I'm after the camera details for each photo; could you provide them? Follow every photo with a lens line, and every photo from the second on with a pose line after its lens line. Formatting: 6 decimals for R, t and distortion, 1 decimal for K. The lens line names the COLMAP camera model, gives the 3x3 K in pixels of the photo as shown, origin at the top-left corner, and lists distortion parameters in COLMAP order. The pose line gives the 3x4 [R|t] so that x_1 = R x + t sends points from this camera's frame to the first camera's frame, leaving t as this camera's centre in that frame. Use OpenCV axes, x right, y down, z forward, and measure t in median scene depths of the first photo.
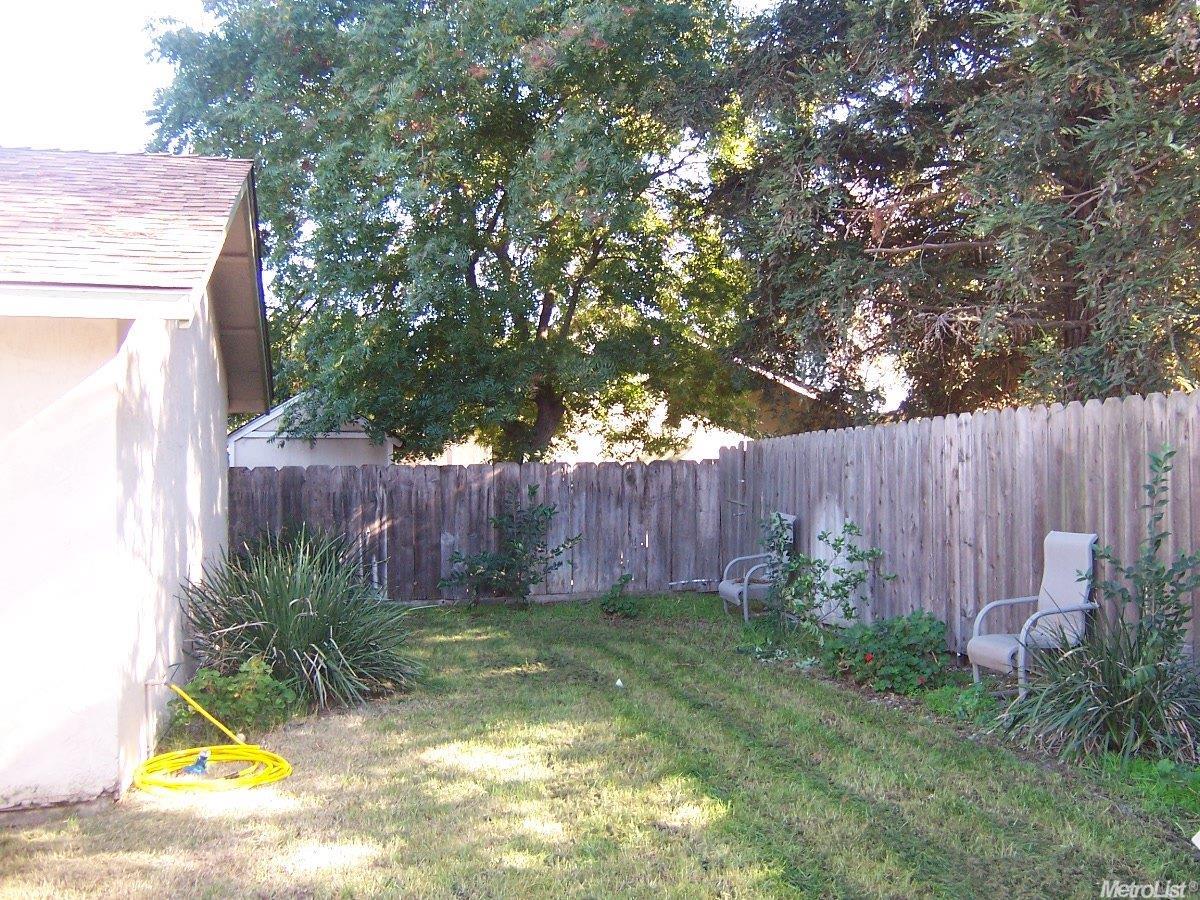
lens RADIAL K [[1162.7, 0, 637.9], [0, 1162.7, 467.9], [0, 0, 1]] dist [-0.088255, 0.000000]
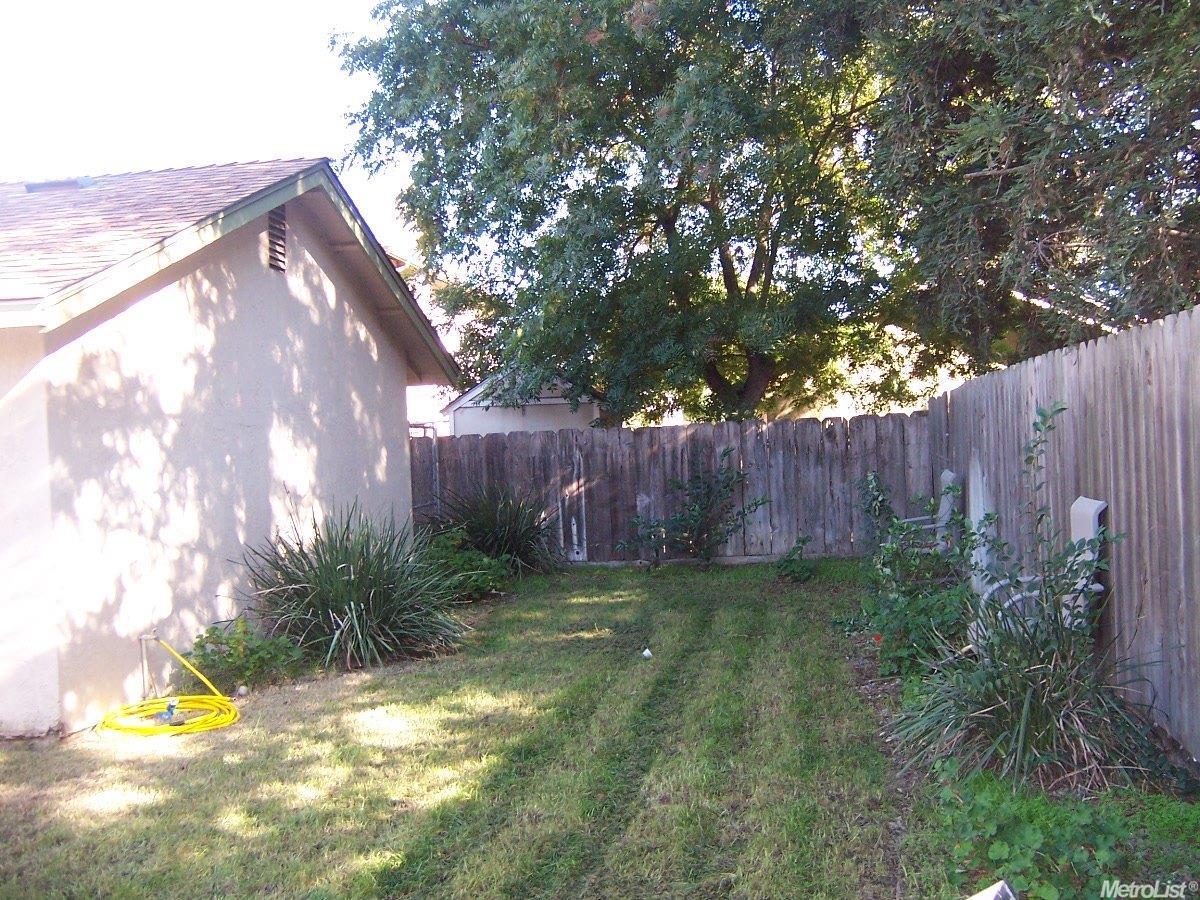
lens RADIAL K [[1162.7, 0, 600.1], [0, 1162.7, 450.0], [0, 0, 1]] dist [-0.088255, 0.000000]
pose [[0.922615, -0.023031, -0.385035, 0.194952], [0.033000, 0.999269, 0.019303, -0.003321], [0.384309, -0.030515, 0.922700, 0.053160]]
